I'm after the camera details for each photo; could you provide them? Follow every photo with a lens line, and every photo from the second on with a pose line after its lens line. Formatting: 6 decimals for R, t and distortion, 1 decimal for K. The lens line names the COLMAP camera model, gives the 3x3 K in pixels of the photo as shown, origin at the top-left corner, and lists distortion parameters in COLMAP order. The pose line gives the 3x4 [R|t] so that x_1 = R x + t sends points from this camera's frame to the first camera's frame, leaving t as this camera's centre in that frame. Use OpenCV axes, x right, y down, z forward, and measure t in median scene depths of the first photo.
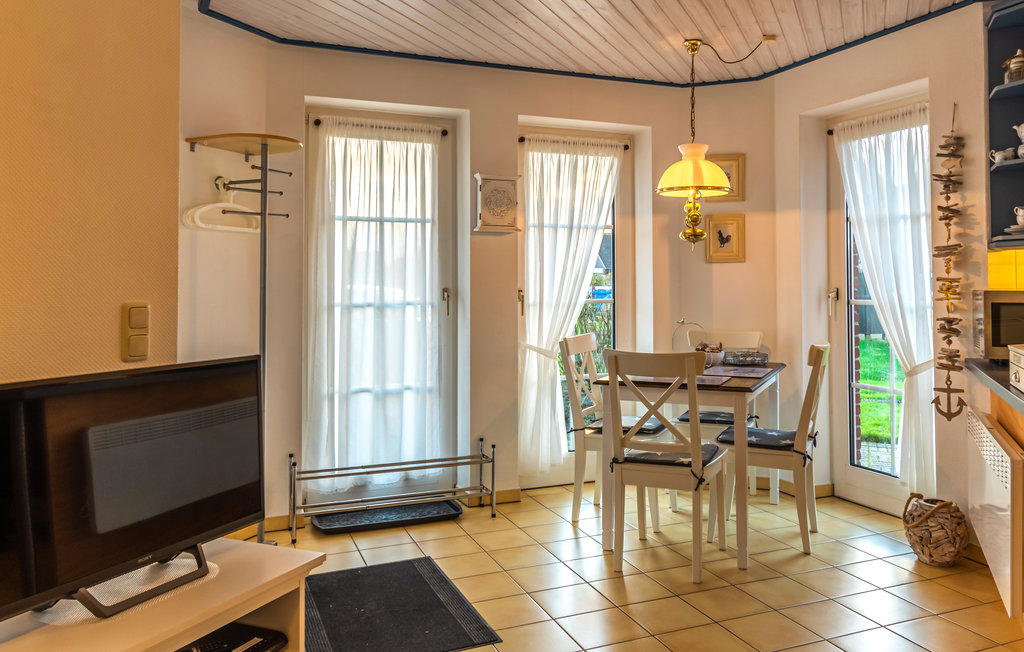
lens RADIAL K [[782.0, 0, 562.4], [0, 782.0, 260.3], [0, 0, 1]] dist [0.002769, -0.000085]
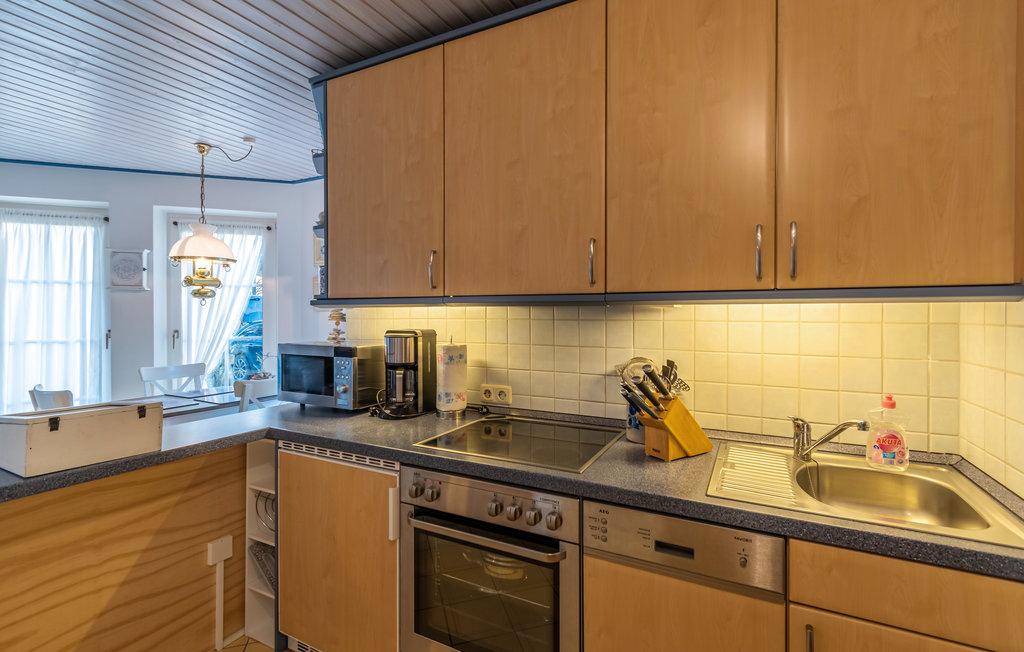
lens RADIAL K [[463.9, 0, 525.0], [0, 463.9, 316.4], [0, 0, 1]] dist [0.001437, 0.000039]
pose [[0.995305, 0.005134, -0.096656, 0.799958], [-0.001646, 0.999346, 0.036134, -0.022881], [0.096778, -0.035806, 0.994662, 0.276413]]
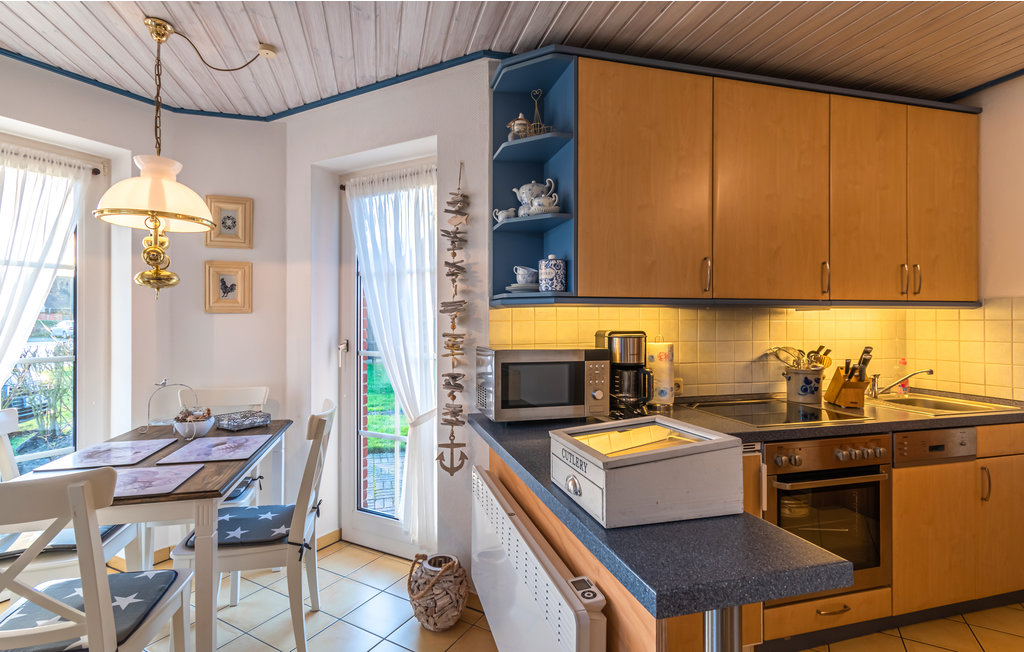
lens RADIAL K [[485.4, 0, 503.7], [0, 485.4, 320.0], [0, 0, 1]] dist [0.001892, 0.000266]
pose [[0.806919, 0.005150, 0.590640, 0.163548], [-0.019462, 0.999651, 0.017871, -0.007102], [-0.590342, -0.025916, 0.806737, 0.425173]]
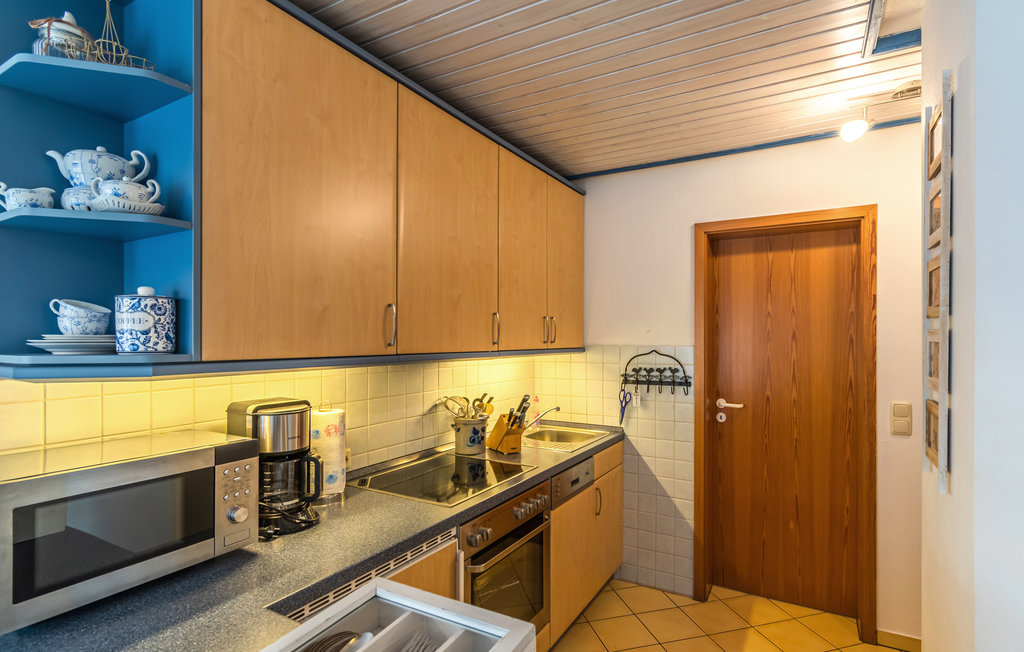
lens RADIAL K [[490.2, 0, 544.1], [0, 490.2, 340.4], [0, 0, 1]] dist [0.001139, 0.000659]
pose [[0.126567, 0.001180, 0.991957, 0.246940], [-0.030350, 0.999536, 0.002683, -0.044342], [-0.991494, -0.030445, 0.126544, 0.537297]]
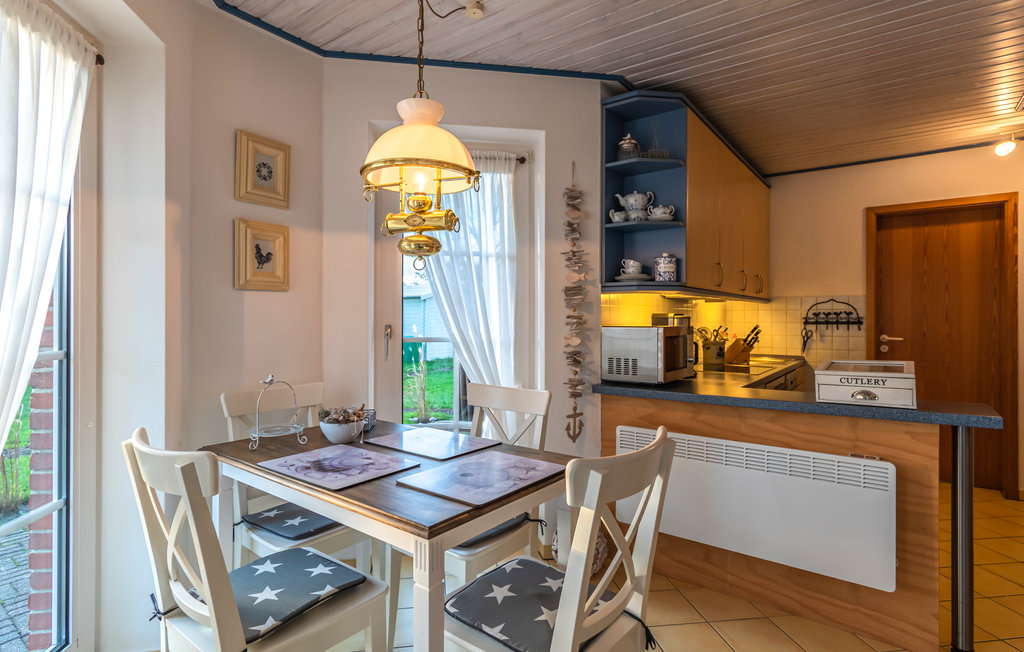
lens RADIAL K [[516.2, 0, 509.5], [0, 516.2, 317.0], [0, 0, 1]] dist [0.001462, 0.000946]
pose [[0.271498, 0.006547, 0.962417, -0.227734], [-0.030620, 0.999529, 0.001838, 0.024199], [-0.961952, -0.029969, 0.271570, 0.823698]]
